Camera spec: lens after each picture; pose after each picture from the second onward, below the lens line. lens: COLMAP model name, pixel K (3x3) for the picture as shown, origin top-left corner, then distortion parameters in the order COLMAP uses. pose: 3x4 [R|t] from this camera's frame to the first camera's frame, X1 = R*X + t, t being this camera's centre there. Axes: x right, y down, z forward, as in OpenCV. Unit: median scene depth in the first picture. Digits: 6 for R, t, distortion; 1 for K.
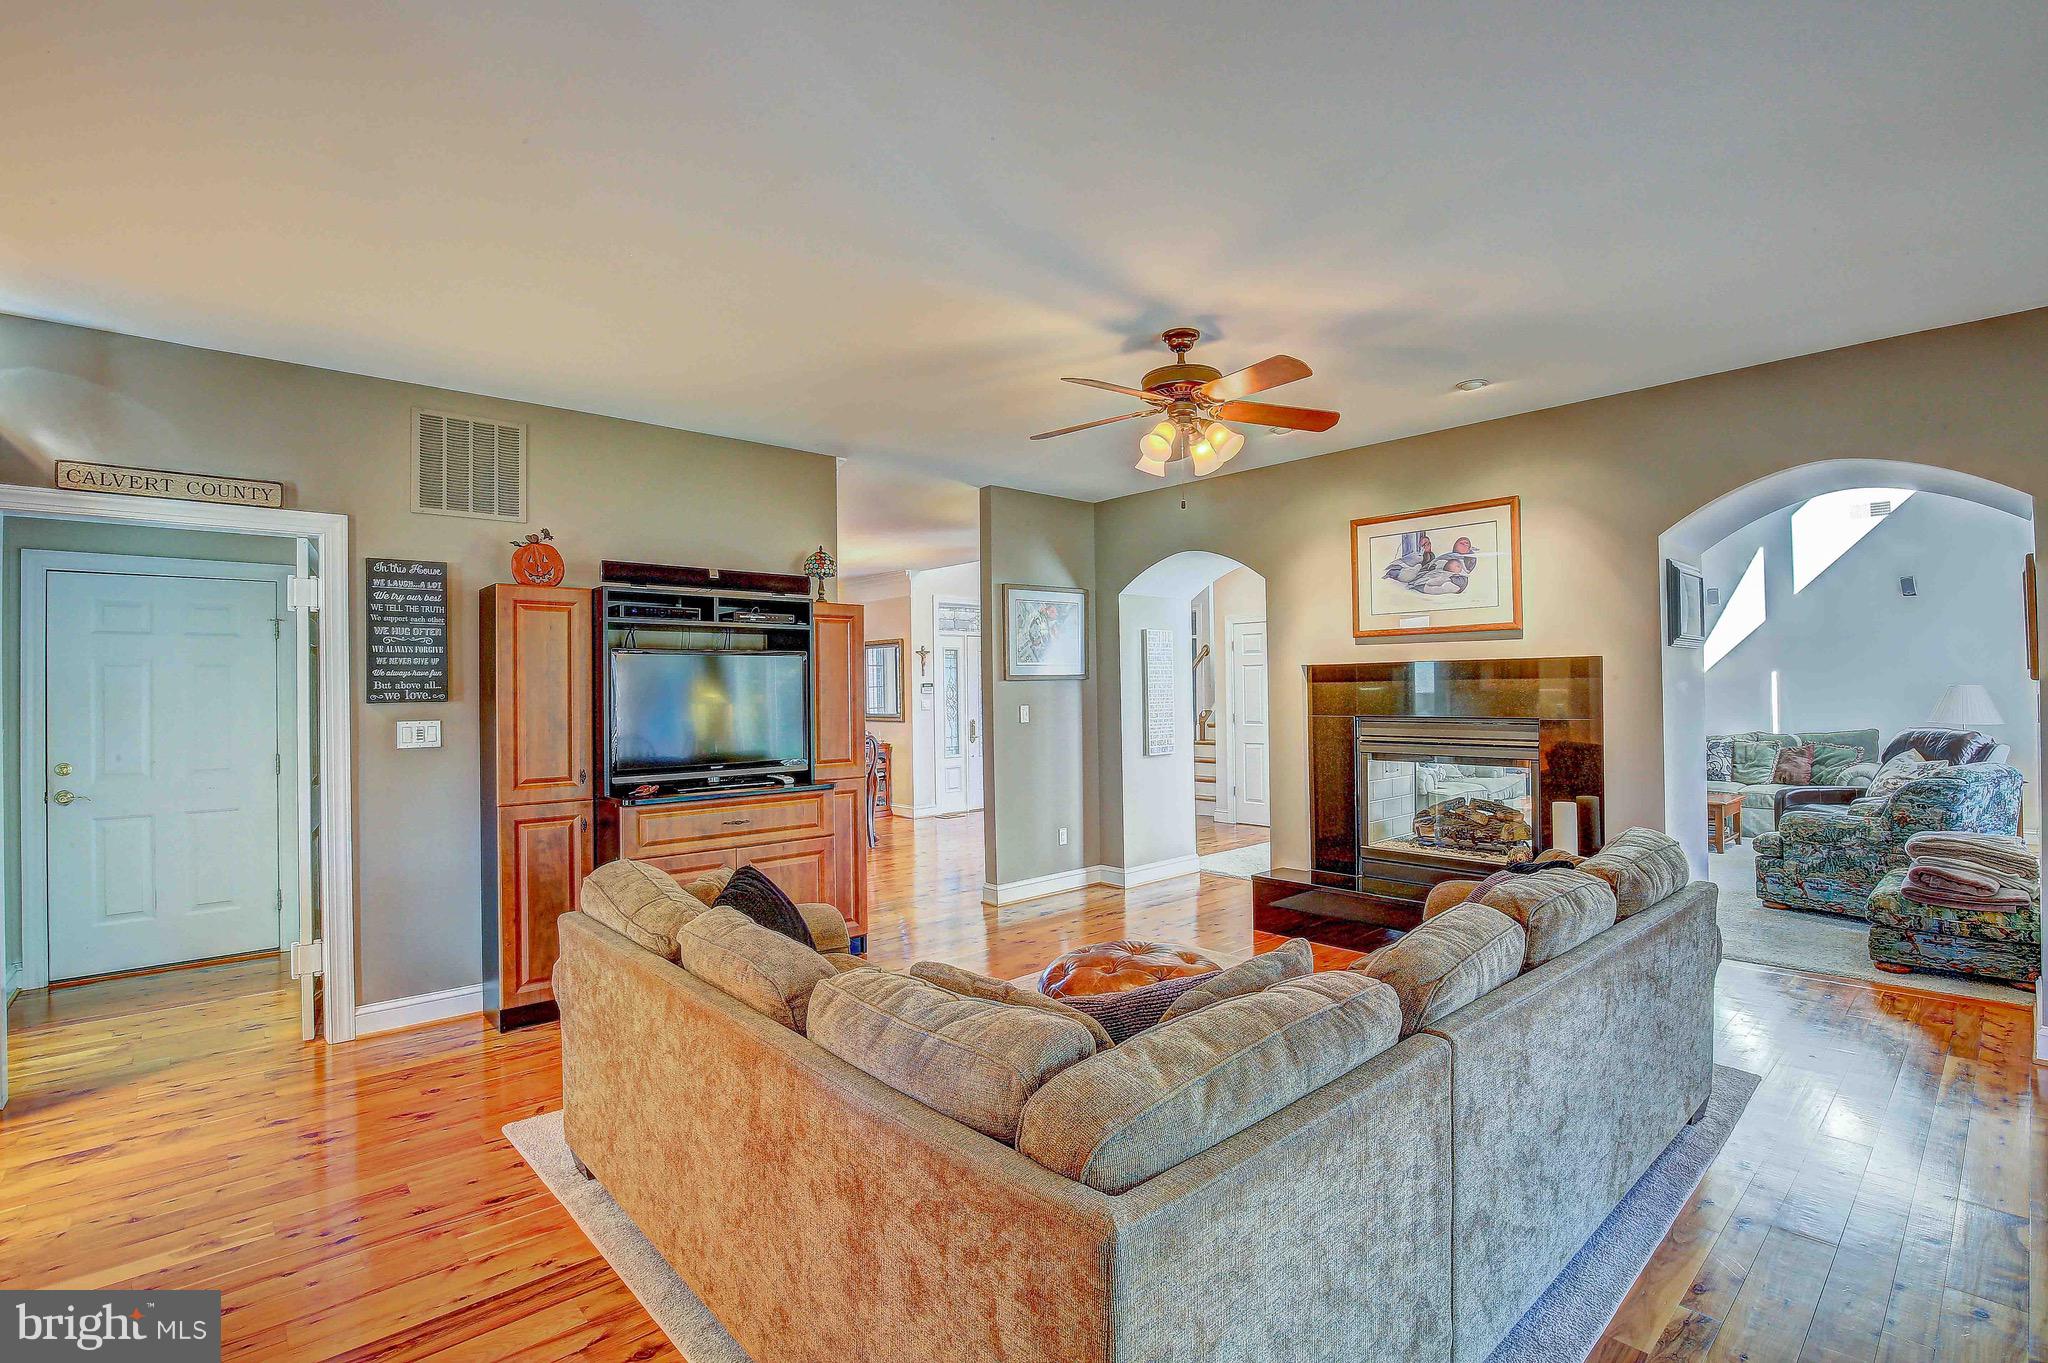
lens RADIAL K [[941.2, 0, 1020.8], [0, 941.2, 677.0], [0, 0, 1]] dist [-0.027331, 0.001616]
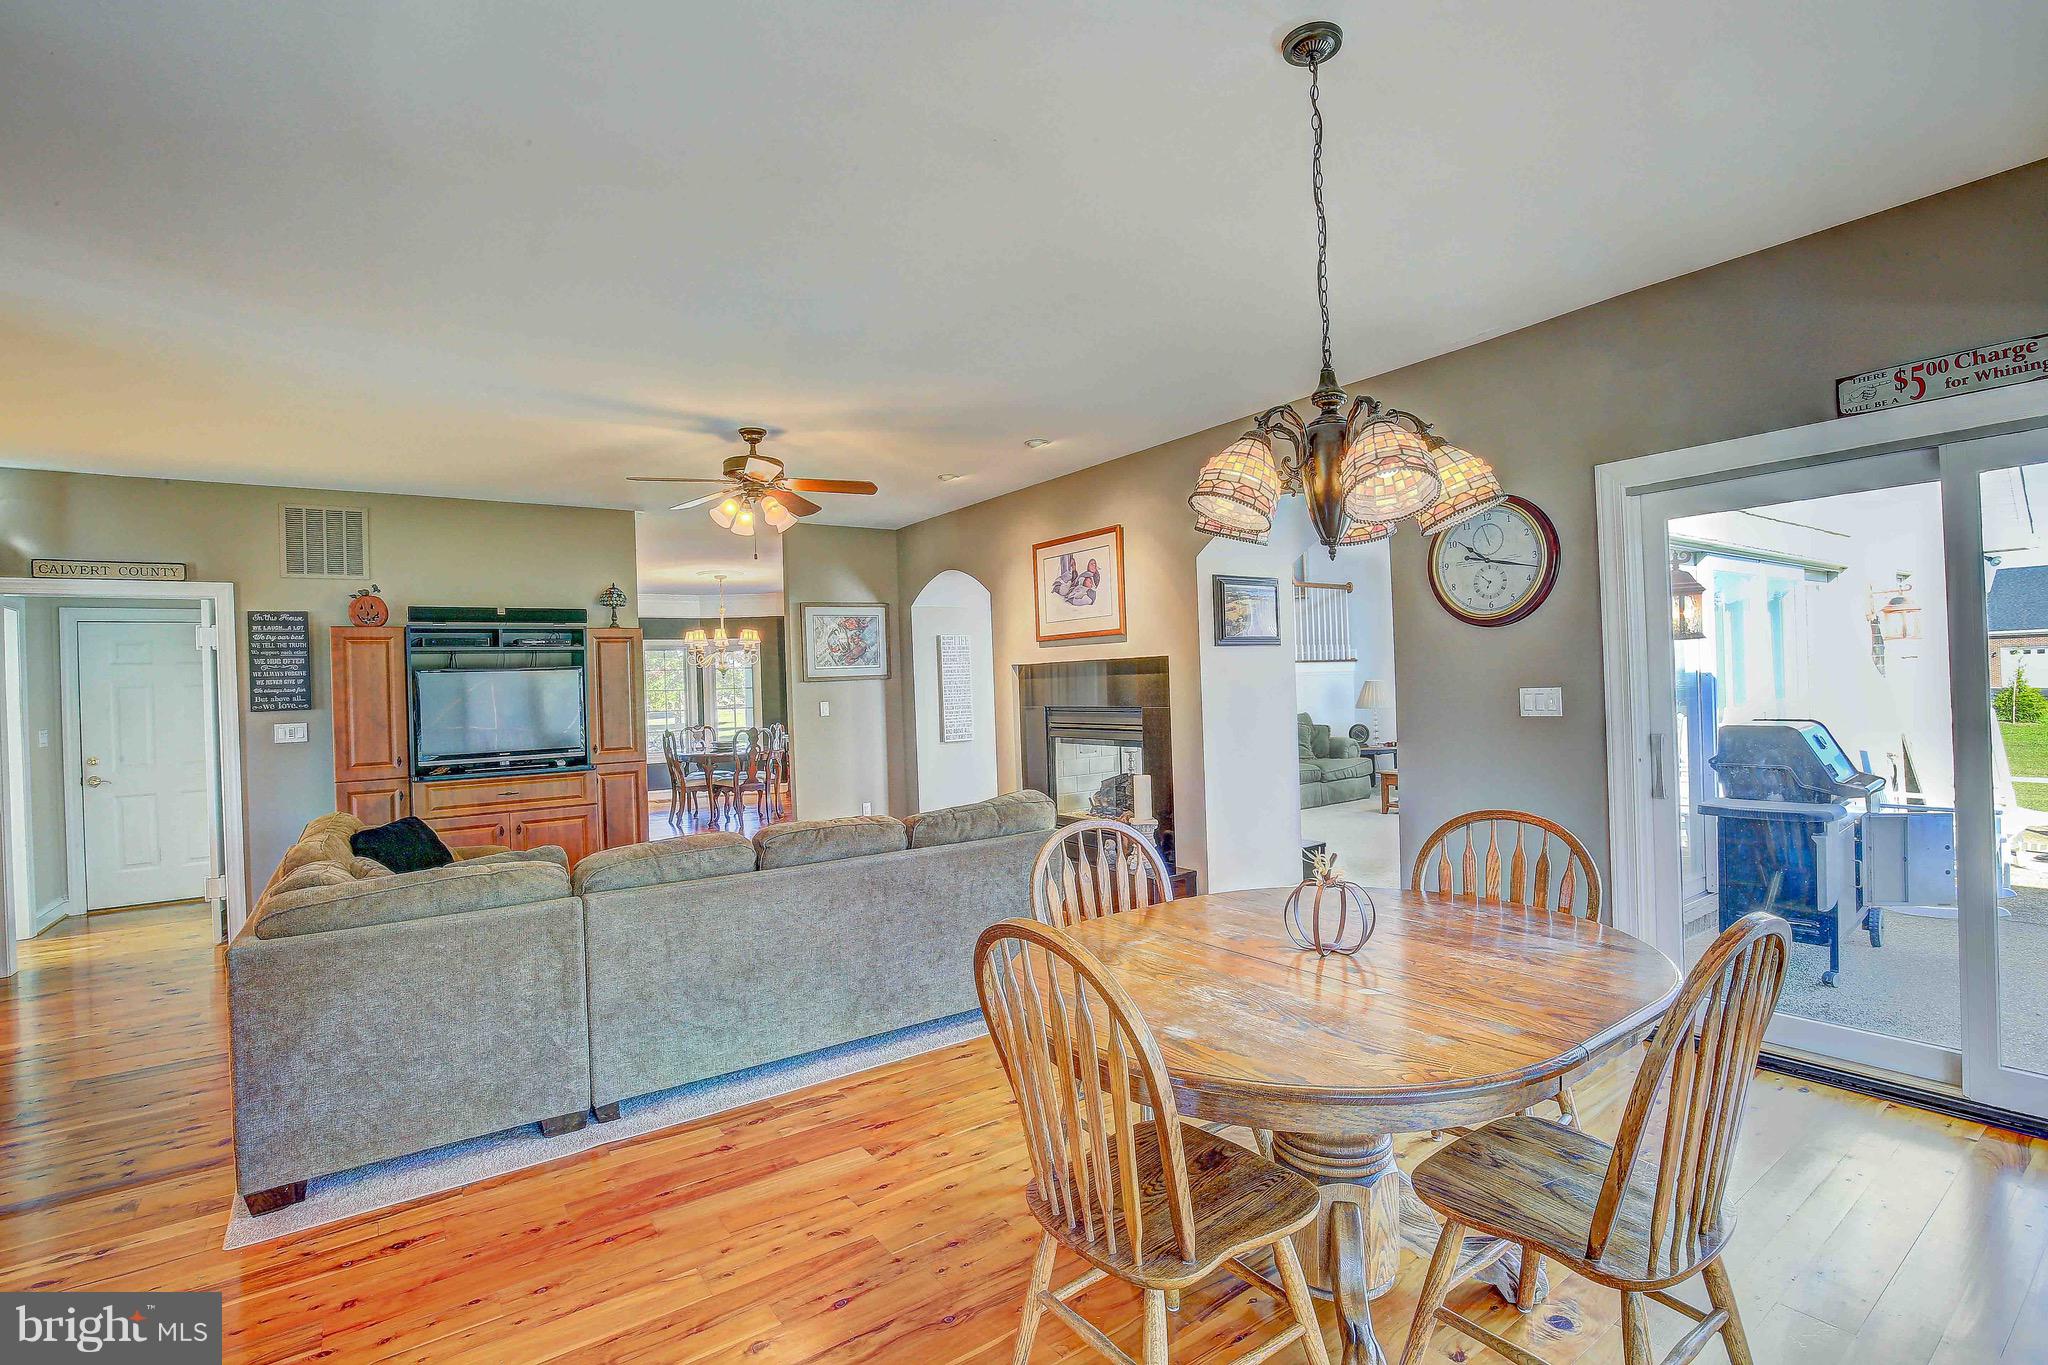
lens RADIAL K [[941.2, 0, 1031.0], [0, 941.2, 673.2], [0, 0, 1]] dist [-0.027331, 0.001616]
pose [[0.992923, -0.022680, -0.116572, 0.609952], [0.023519, 0.999706, 0.005830, -0.010915], [0.116406, -0.008531, 0.993165, -0.258969]]
